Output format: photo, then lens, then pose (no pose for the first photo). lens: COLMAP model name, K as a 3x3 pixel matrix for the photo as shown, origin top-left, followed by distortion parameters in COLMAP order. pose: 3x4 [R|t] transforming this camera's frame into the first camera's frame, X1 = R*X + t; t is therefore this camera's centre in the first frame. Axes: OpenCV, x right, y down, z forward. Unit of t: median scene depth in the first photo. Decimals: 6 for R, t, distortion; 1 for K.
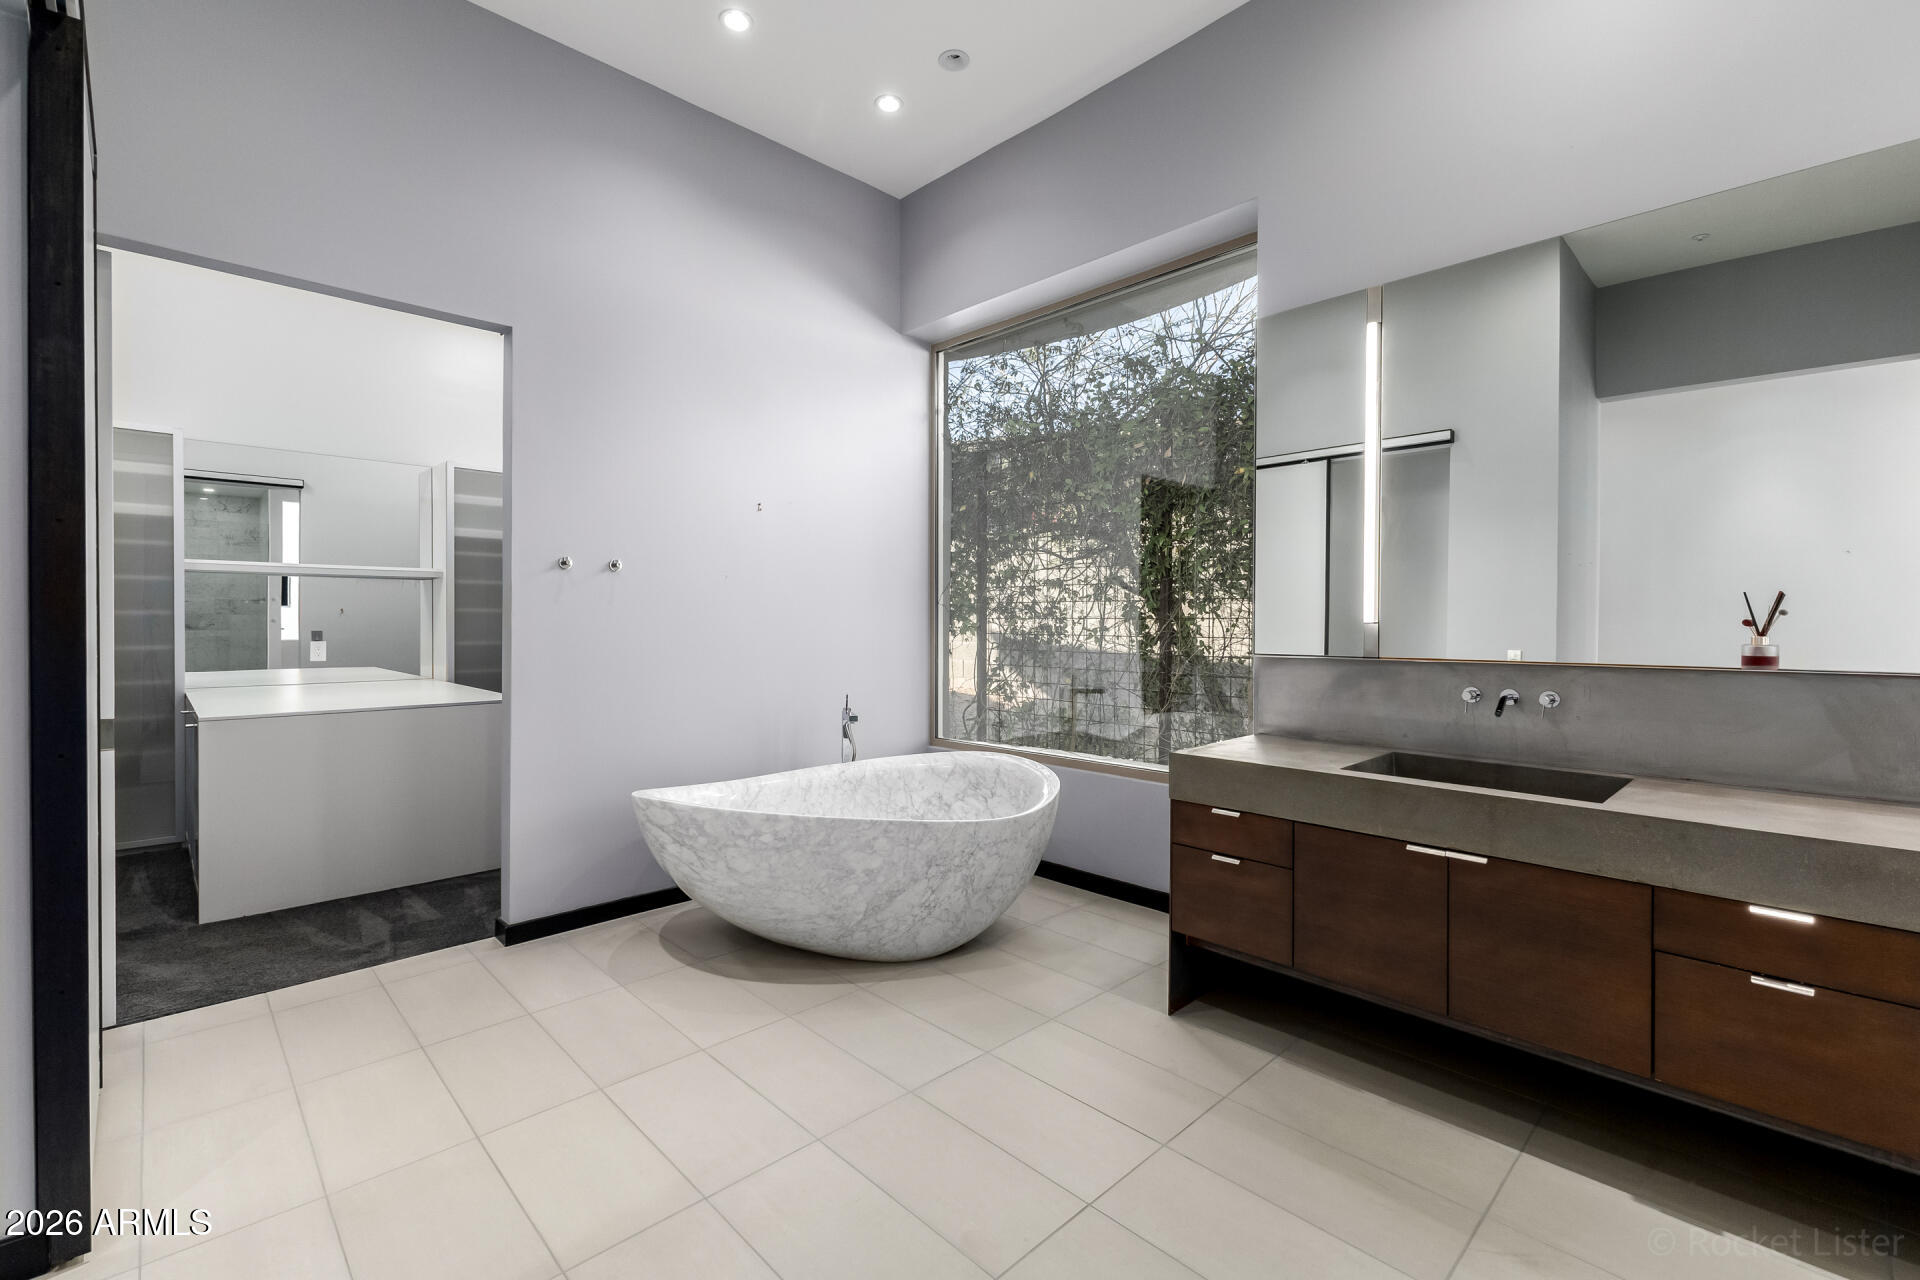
lens RADIAL K [[846.6, 0, 964.5], [0, 846.6, 630.2], [0, 0, 1]] dist [0.000046, 0.000351]
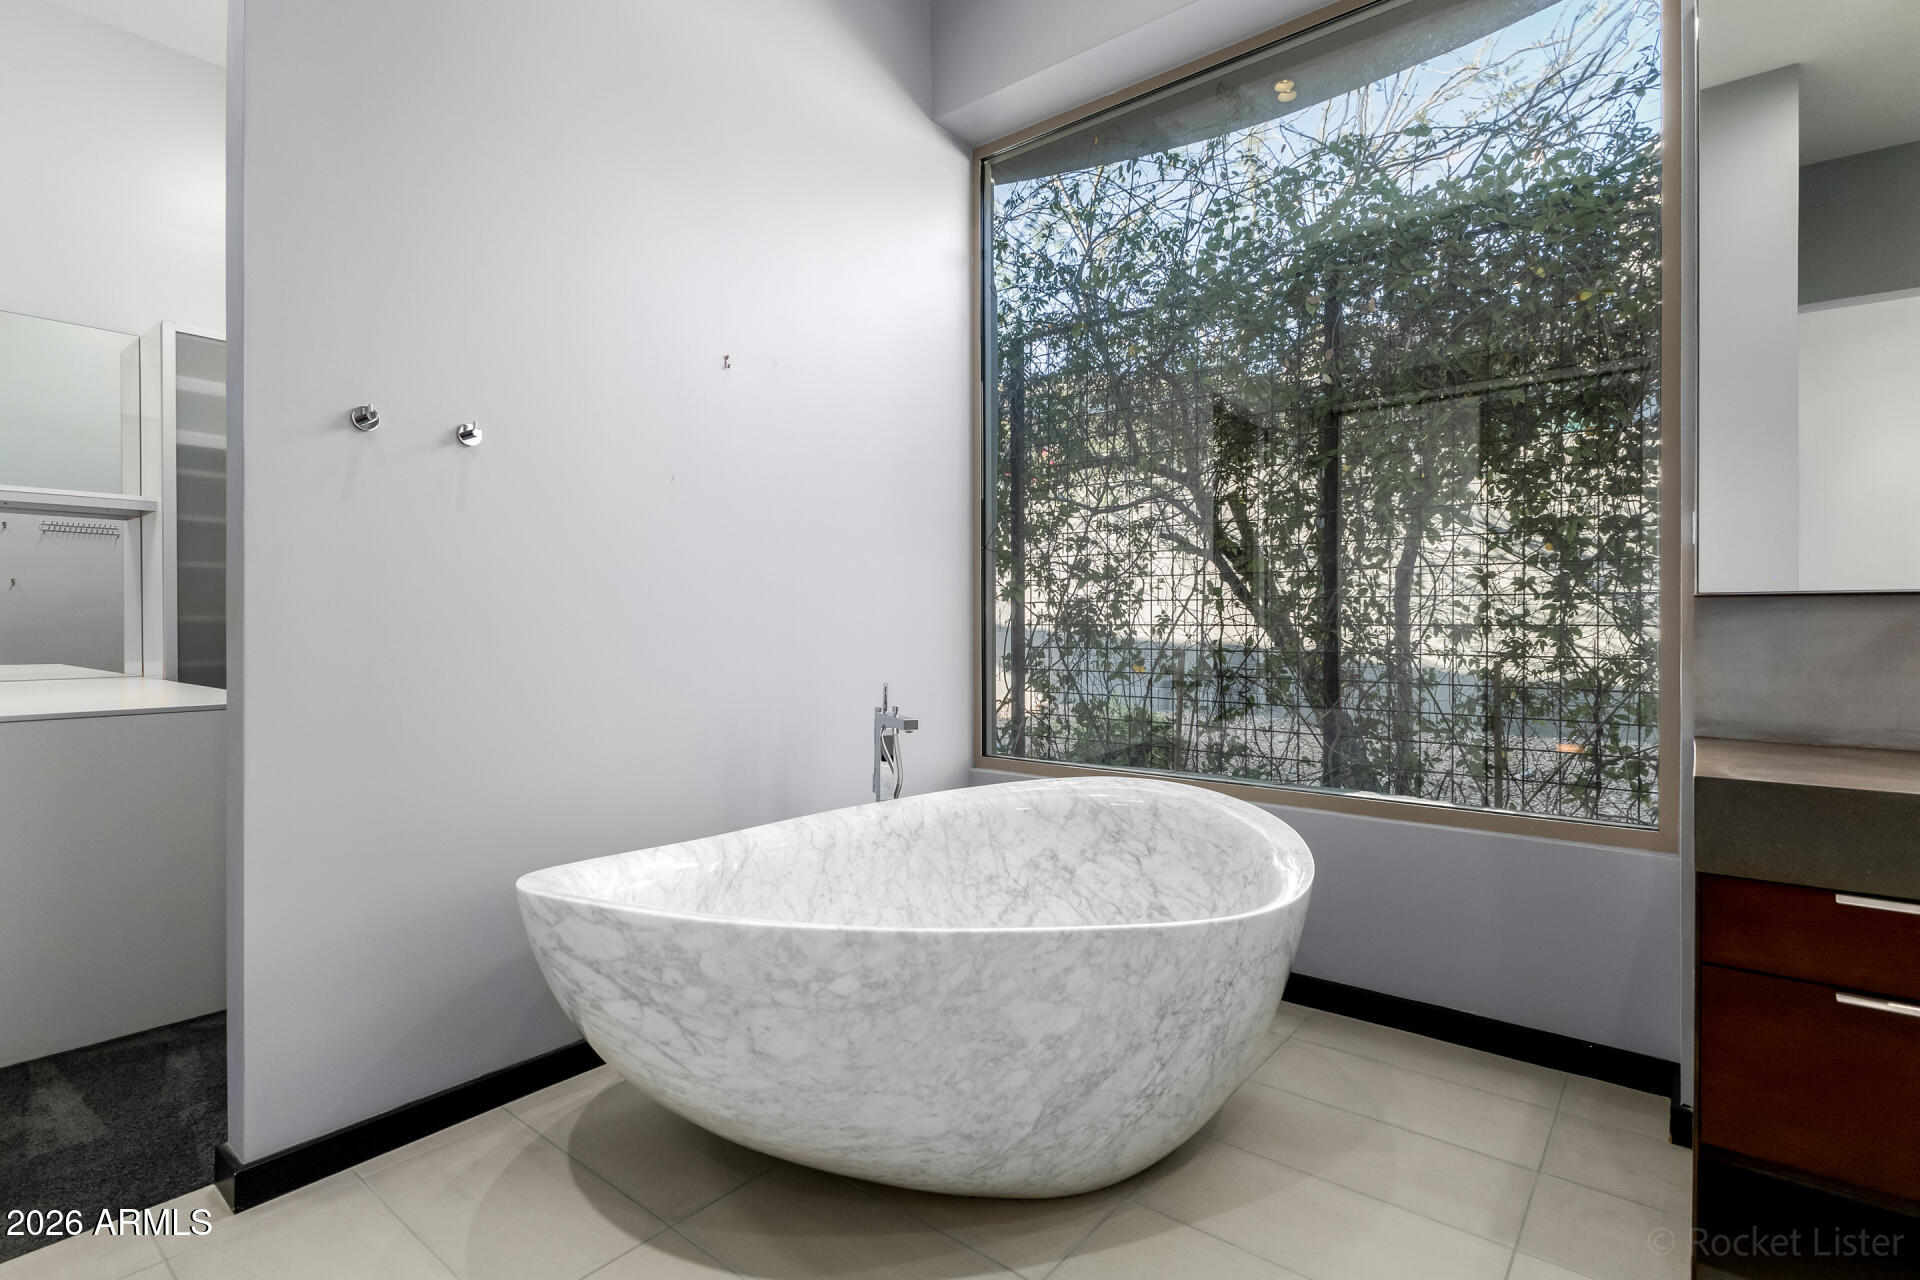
lens RADIAL K [[923.8, 0, 957.1], [0, 923.8, 640.1], [0, 0, 1]] dist [0.006201, -0.004826]
pose [[0.992621, -0.003932, 0.121198, -0.212881], [0.003674, 0.999990, 0.002348, 0.056094], [-0.121206, -0.001885, 0.992626, 0.460557]]
